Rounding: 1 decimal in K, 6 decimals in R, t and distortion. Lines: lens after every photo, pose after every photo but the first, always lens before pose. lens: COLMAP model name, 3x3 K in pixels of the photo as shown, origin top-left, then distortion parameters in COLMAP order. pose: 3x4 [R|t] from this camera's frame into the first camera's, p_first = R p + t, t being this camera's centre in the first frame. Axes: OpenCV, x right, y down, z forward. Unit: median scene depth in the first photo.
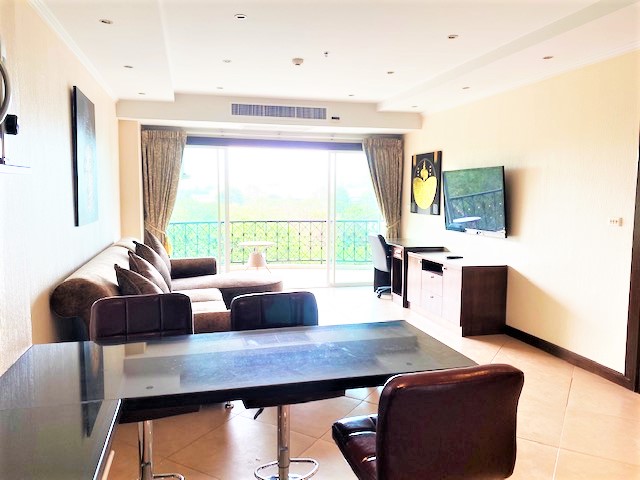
lens RADIAL K [[489.2, 0, 317.9], [0, 489.2, 241.0], [0, 0, 1]] dist [0.036995, -0.054672]
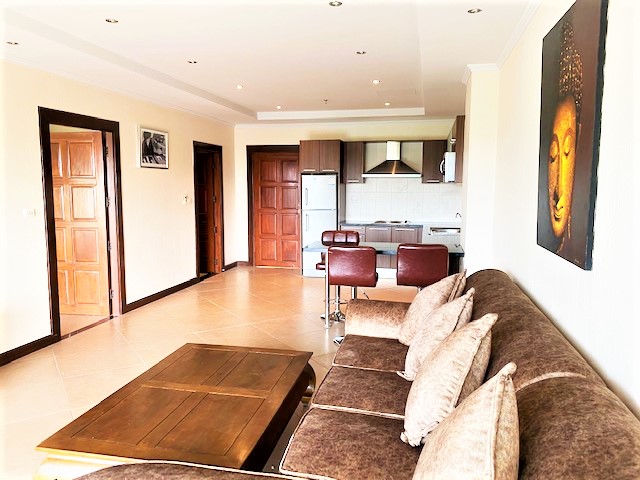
lens RADIAL K [[489.2, 0, 319.5], [0, 489.2, 237.3], [0, 0, 1]] dist [0.036995, -0.054672]
pose [[-0.894115, -0.053203, 0.444666, -0.293206], [0.039259, 0.979784, 0.196168, -0.104159], [-0.446114, 0.192854, -0.873951, 0.983145]]
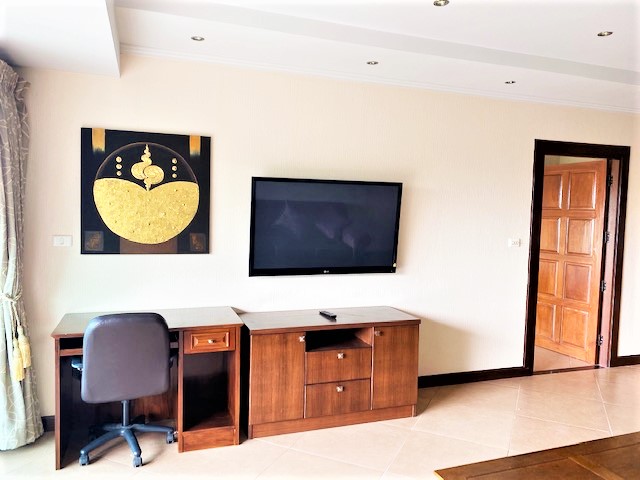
lens RADIAL K [[489.2, 0, 311.7], [0, 489.2, 234.6], [0, 0, 1]] dist [0.036995, -0.054672]
pose [[-0.086229, -0.055493, 0.994729, -0.299984], [0.074344, 0.995305, 0.061969, -0.096196], [-0.993498, 0.079296, -0.081699, 0.906626]]
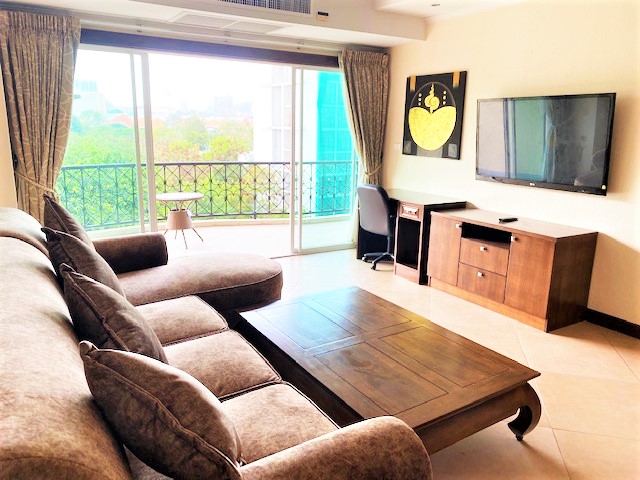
lens RADIAL K [[489.2, 0, 319.1], [0, 489.2, 239.5], [0, 0, 1]] dist [0.036995, -0.054672]
pose [[0.957765, -0.053009, 0.282624, -0.174745], [0.014571, 0.990546, 0.136406, -0.035581], [-0.287183, -0.126527, 0.949483, 0.321220]]
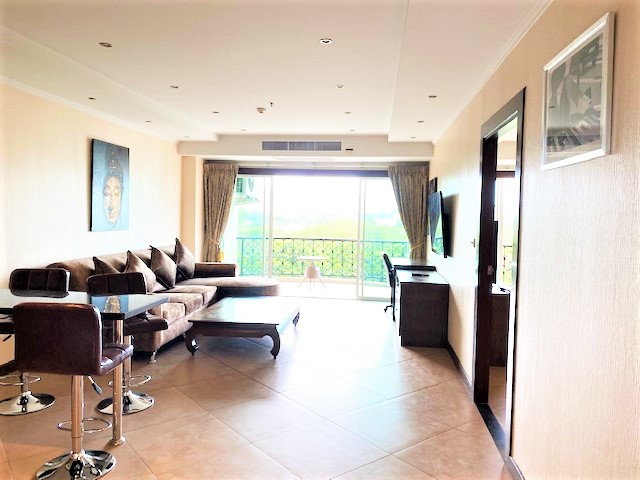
lens RADIAL K [[489.2, 0, 319.5], [0, 489.2, 241.0], [0, 0, 1]] dist [0.036995, -0.054672]
pose [[0.929958, 0.037589, -0.365739, 0.396053], [-0.055336, 0.997738, -0.038159, 0.009584], [0.363478, 0.055725, 0.929935, -0.076663]]
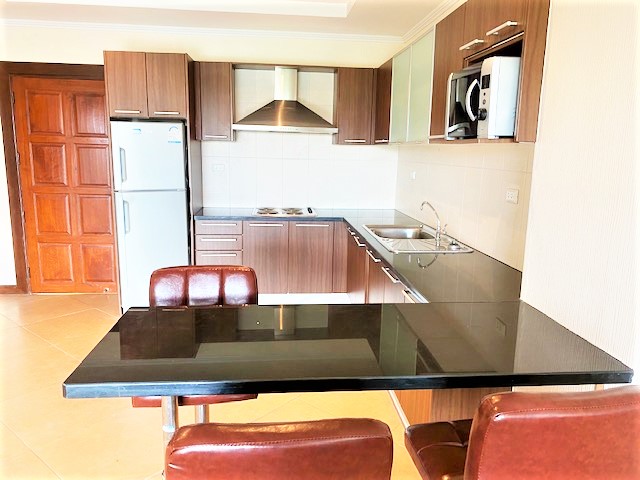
lens RADIAL K [[489.2, 0, 323.1], [0, 489.2, 240.4], [0, 0, 1]] dist [0.036995, -0.054672]
pose [[-0.988339, -0.051138, 0.143428, -0.064335], [-0.009203, 0.960261, 0.278953, -0.050800], [-0.151993, 0.274380, -0.949533, 0.498813]]
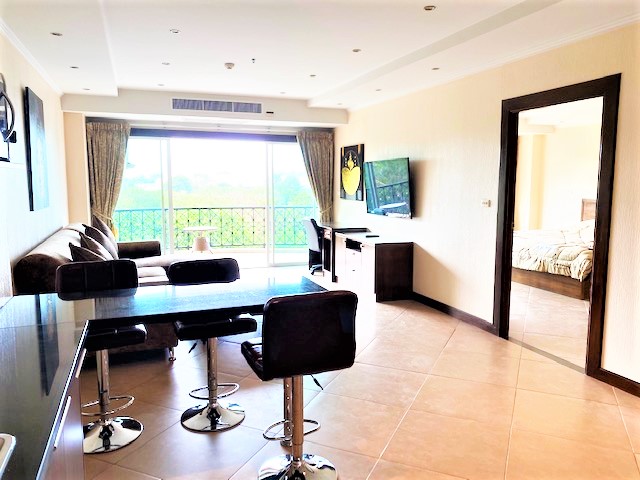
lens RADIAL K [[489.2, 0, 323.3], [0, 489.2, 241.5], [0, 0, 1]] dist [0.036995, -0.054672]
pose [[0.994139, -0.016105, 0.106906, 0.032499], [0.013475, 0.999590, 0.025282, 0.012371], [-0.107269, -0.023693, 0.993948, -0.116895]]
